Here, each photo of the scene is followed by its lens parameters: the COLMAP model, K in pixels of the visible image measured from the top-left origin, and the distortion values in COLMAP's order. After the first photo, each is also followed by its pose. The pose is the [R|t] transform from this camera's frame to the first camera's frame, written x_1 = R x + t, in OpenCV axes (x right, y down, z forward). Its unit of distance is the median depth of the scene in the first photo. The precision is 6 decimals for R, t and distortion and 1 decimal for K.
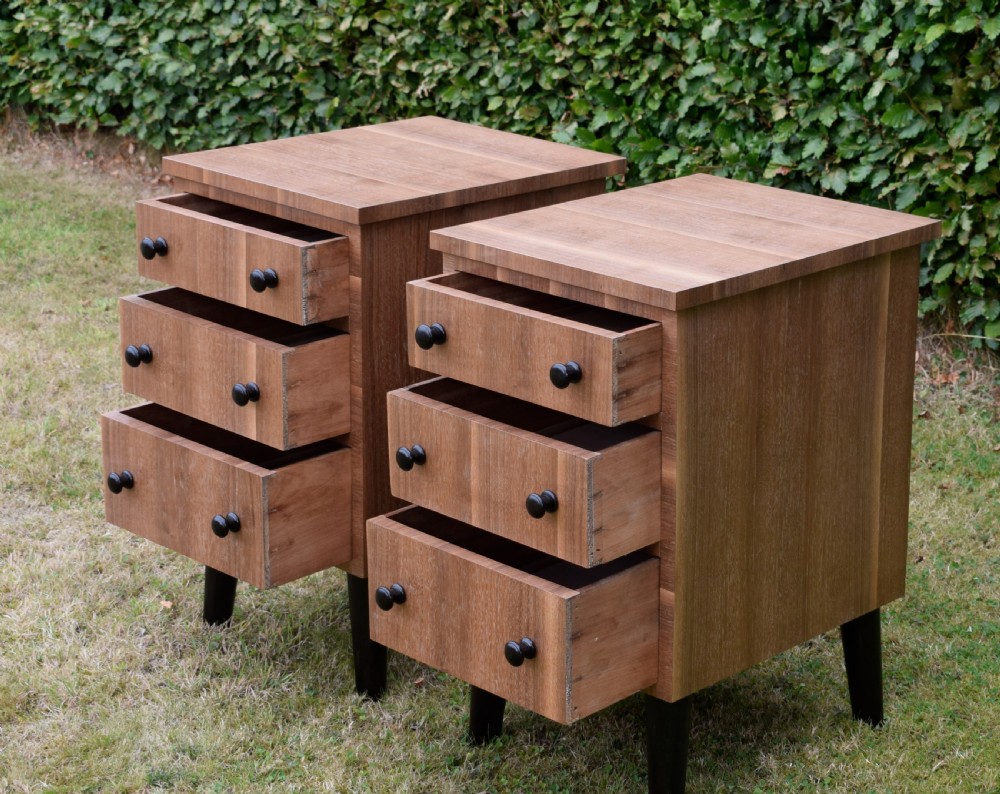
lens RADIAL K [[2266.8, 0, 600.3], [0, 2266.8, 381.4], [0, 0, 1]] dist [-0.020932, 0.000000]
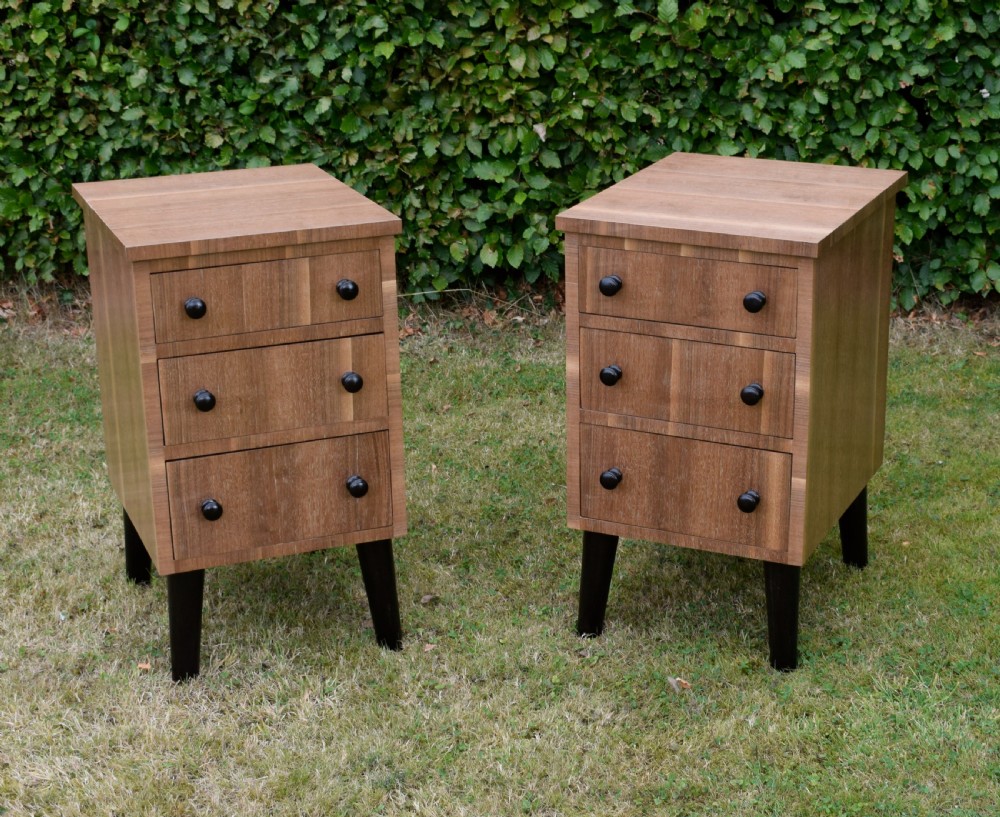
lens RADIAL K [[1906.1, 0, 559.1], [0, 1906.1, 375.1], [0, 0, 1]] dist [-0.038683, 0.000000]
pose [[0.763475, -0.225873, 0.605052, -0.400923], [0.219561, 0.971824, 0.085744, -0.047398], [-0.607371, 0.067382, 0.791556, 0.137402]]
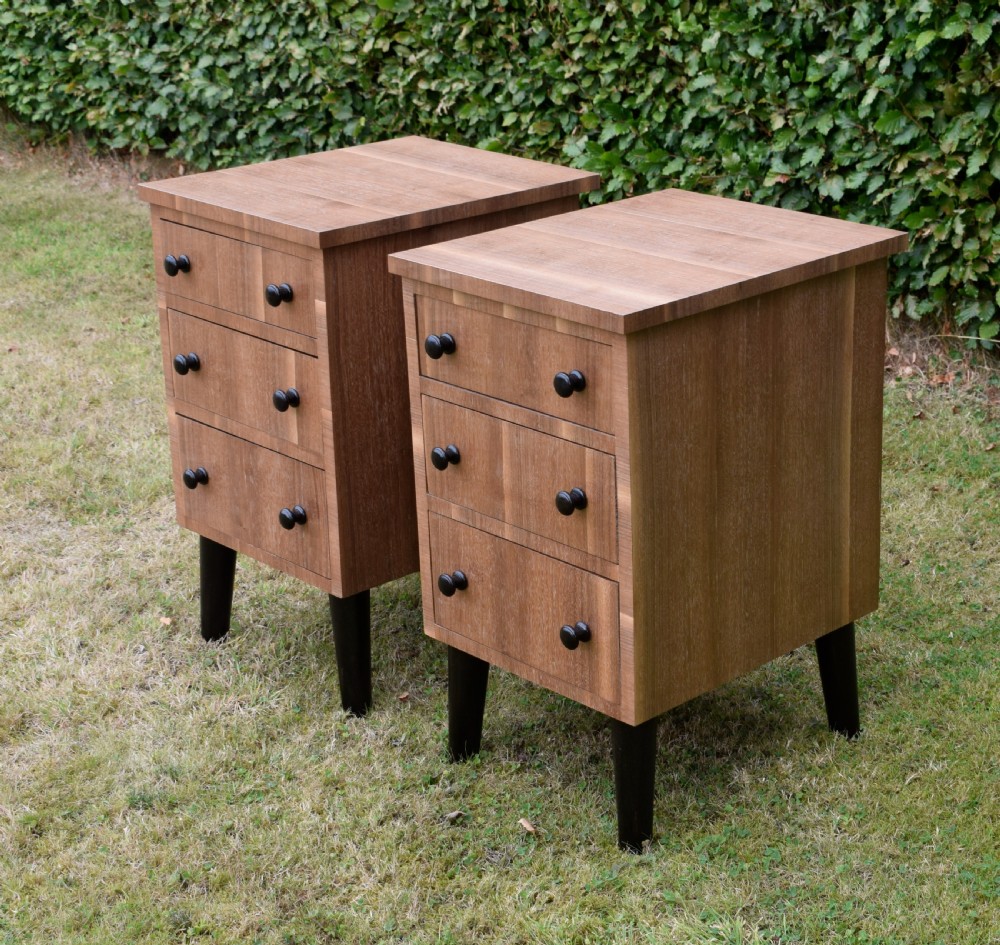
lens RADIAL K [[2029.7, 0, 585.3], [0, 2029.7, 497.5], [0, 0, 1]] dist [-0.020584, 0.000000]
pose [[0.998825, -0.016351, -0.045610, 0.030976], [0.019296, 0.997707, 0.064874, -0.010108], [0.044445, -0.065678, 0.996851, 0.068537]]
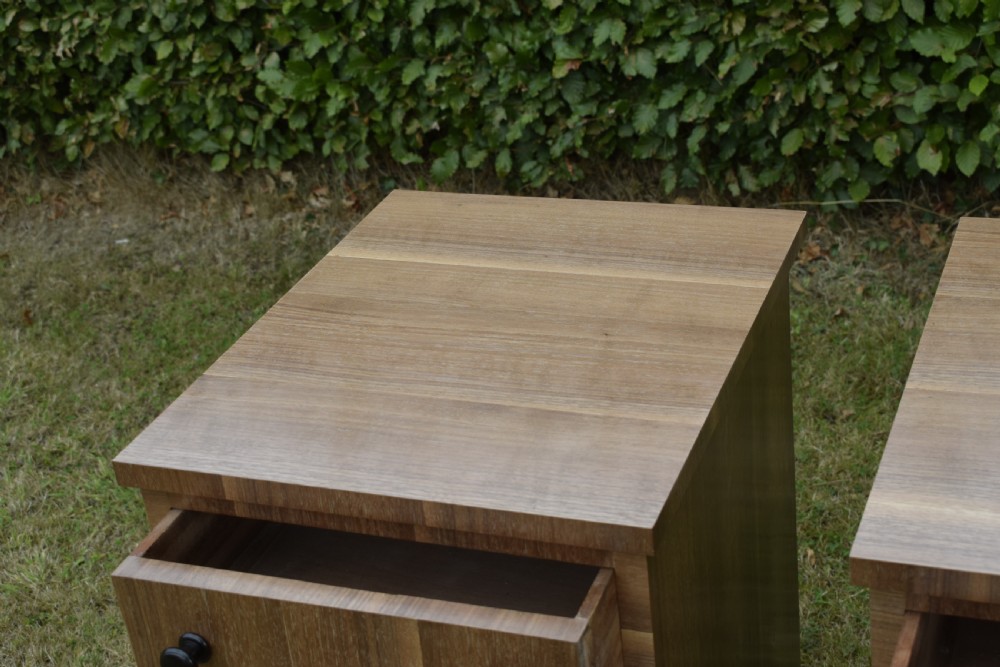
lens RADIAL K [[1588.5, 0, 503.0], [0, 1588.5, 335.2], [0, 0, 1]] dist [-0.029196, 0.000000]
pose [[0.915827, -0.287688, 0.280173, -0.141651], [0.236375, 0.950212, 0.203038, -0.124378], [-0.324635, -0.119722, 0.938232, 0.434890]]
